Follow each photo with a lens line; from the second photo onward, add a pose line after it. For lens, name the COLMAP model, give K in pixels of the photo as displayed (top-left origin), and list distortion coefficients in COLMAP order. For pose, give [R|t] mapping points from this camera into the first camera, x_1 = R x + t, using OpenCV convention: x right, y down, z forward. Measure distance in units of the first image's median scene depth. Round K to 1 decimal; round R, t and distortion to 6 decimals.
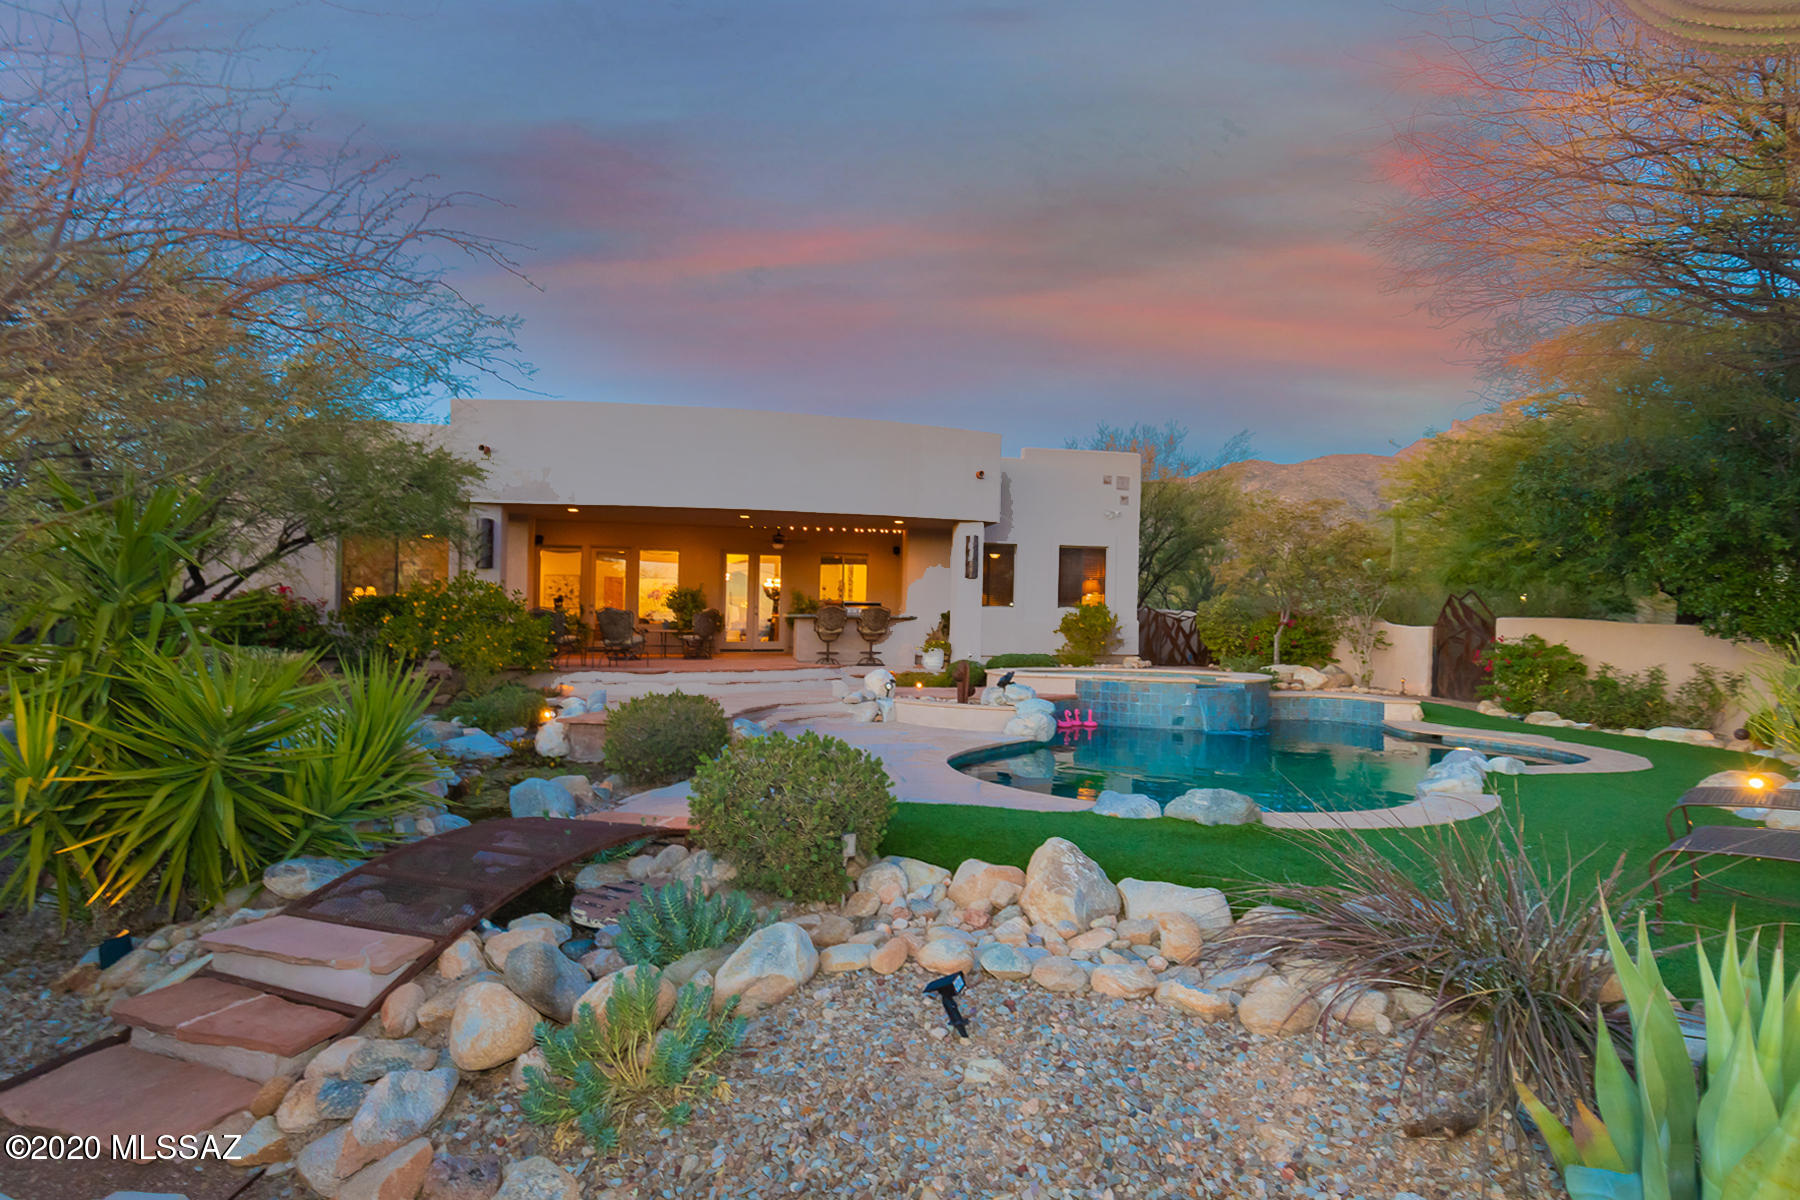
lens RADIAL K [[867.6, 0, 963.1], [0, 867.6, 537.7], [0, 0, 1]] dist [0.005461, -0.000492]
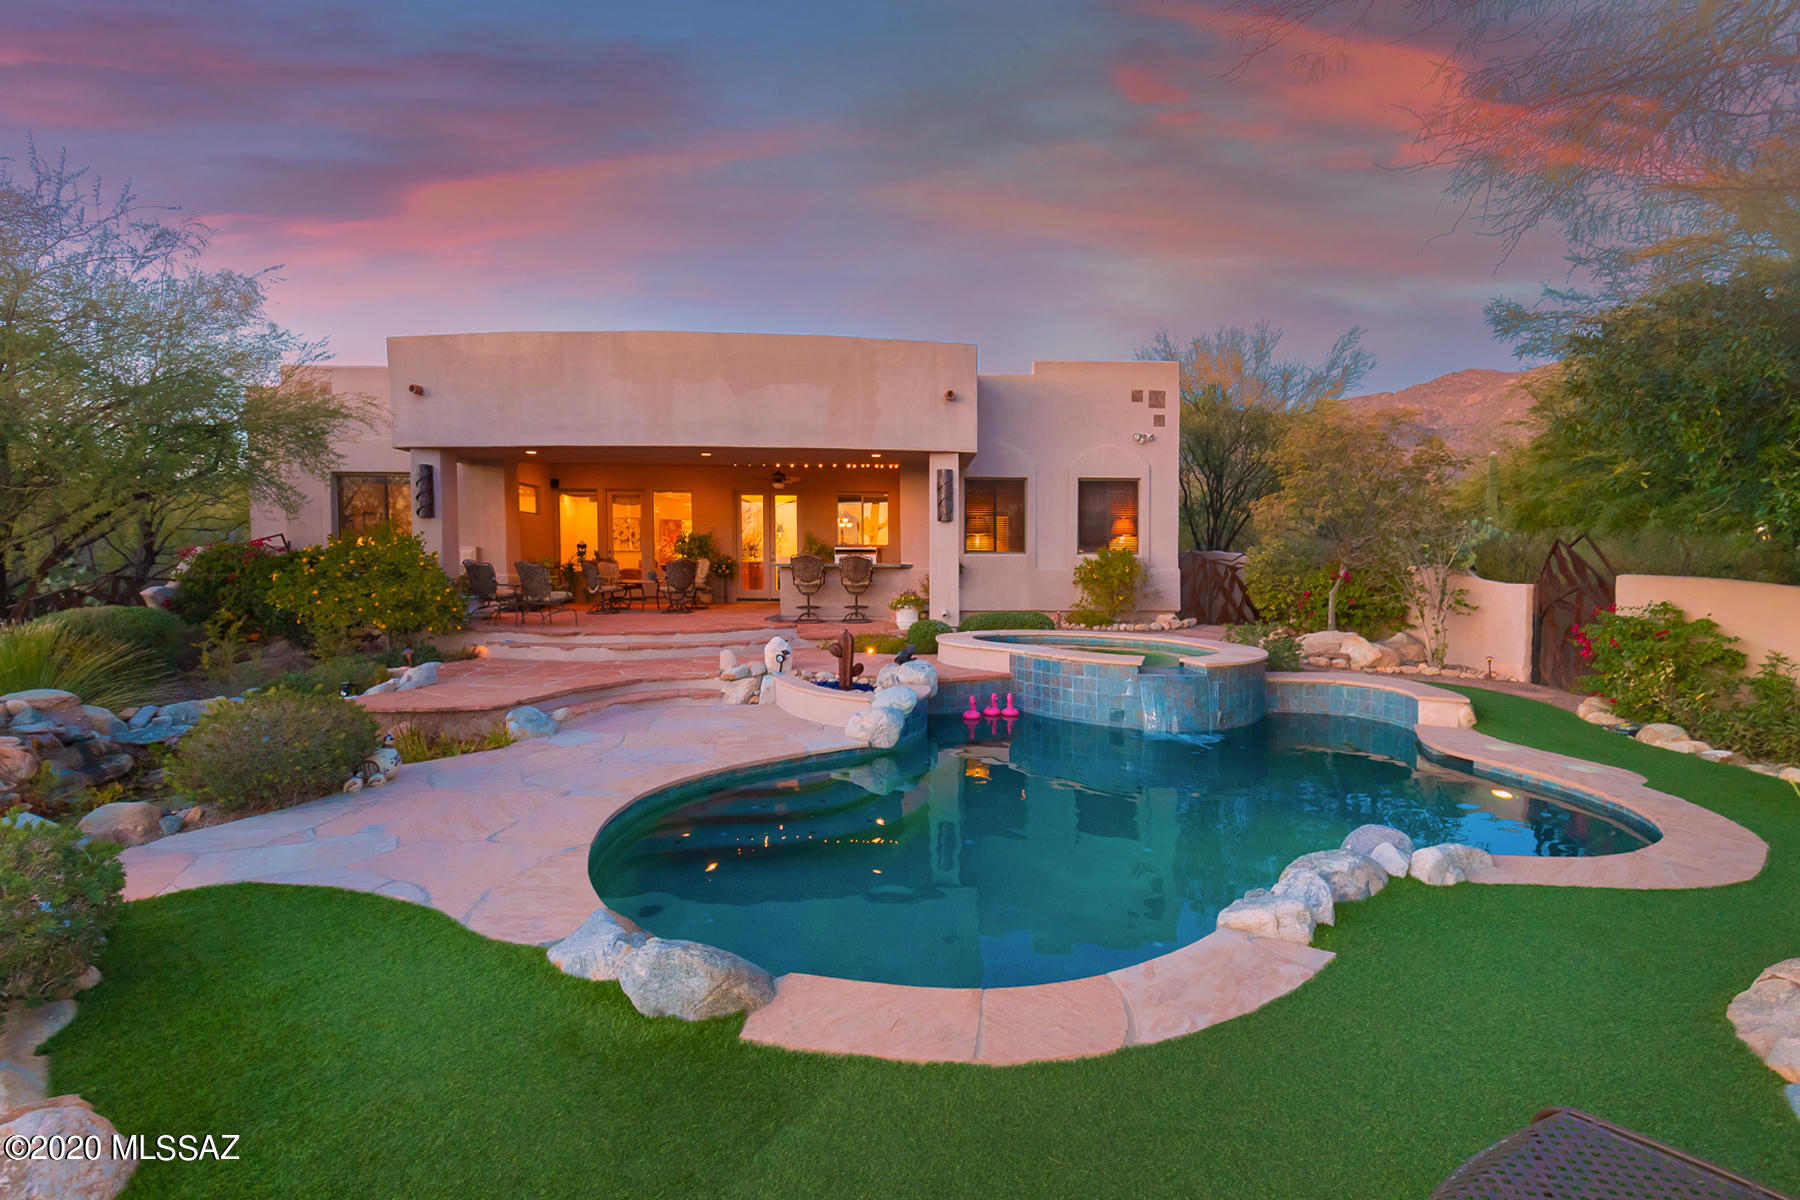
lens RADIAL K [[868.3, 0, 1005.8], [0, 868.3, 506.6], [0, 0, 1]] dist [0.002377, 0.000096]
pose [[0.979081, -0.015644, -0.202867, 0.232443], [0.024769, 0.998788, 0.042524, -0.001084], [0.201956, -0.046659, 0.978283, 0.199410]]
